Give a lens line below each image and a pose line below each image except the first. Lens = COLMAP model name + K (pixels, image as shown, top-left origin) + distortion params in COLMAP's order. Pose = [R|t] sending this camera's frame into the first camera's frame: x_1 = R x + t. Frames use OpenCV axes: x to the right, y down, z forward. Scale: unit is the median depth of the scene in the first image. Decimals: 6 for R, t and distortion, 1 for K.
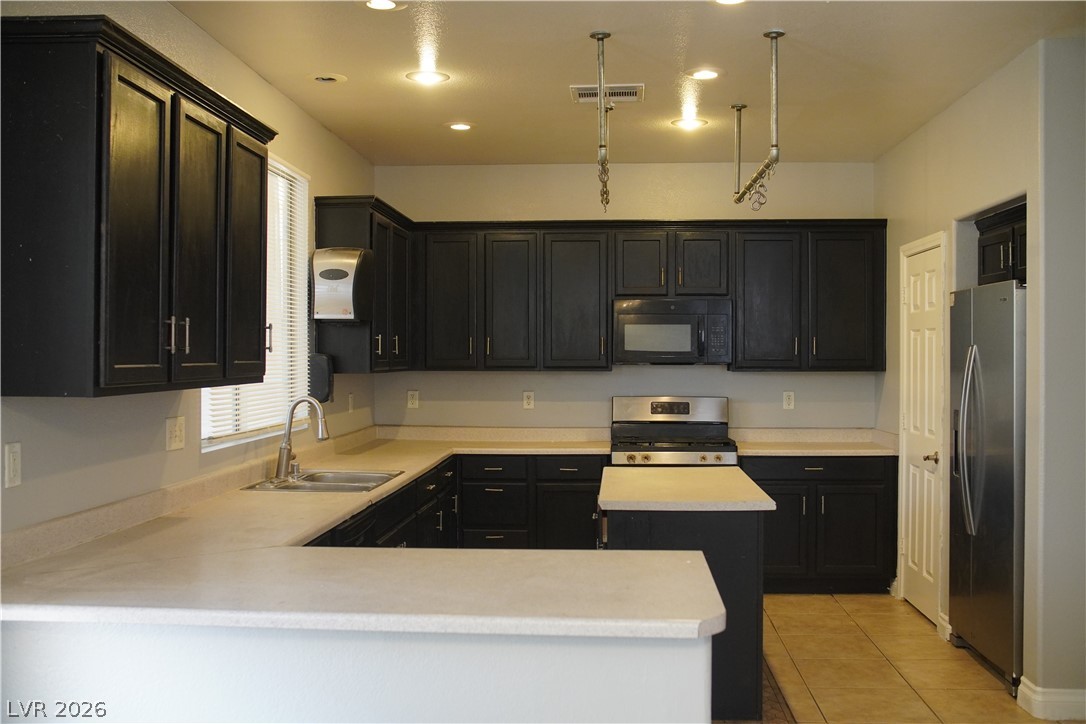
lens RADIAL K [[1077.2, 0, 543.0], [0, 1077.2, 362.0], [0, 0, 1]] dist [-0.064254, 0.008716]
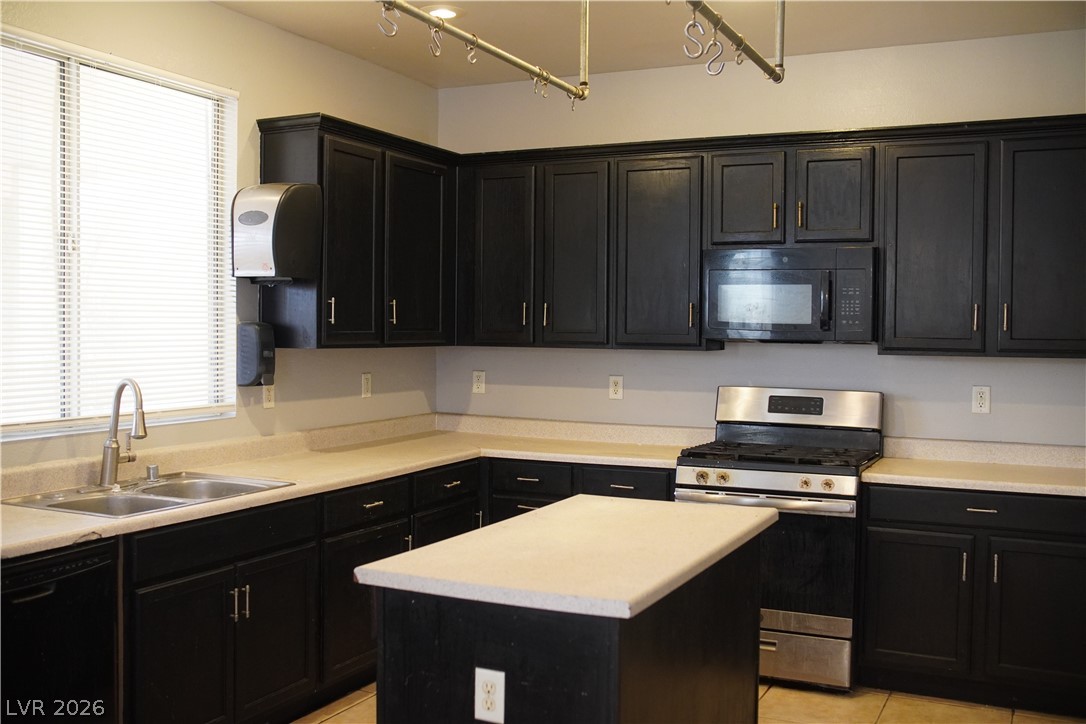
lens RADIAL K [[1077.2, 0, 543.0], [0, 1077.2, 362.0], [0, 0, 1]] dist [-0.064254, 0.008716]
pose [[0.930141, 0.020848, -0.366610, 0.227530], [-0.011926, 0.999575, 0.026585, -0.001712], [0.367009, -0.020355, 0.929995, 0.302597]]
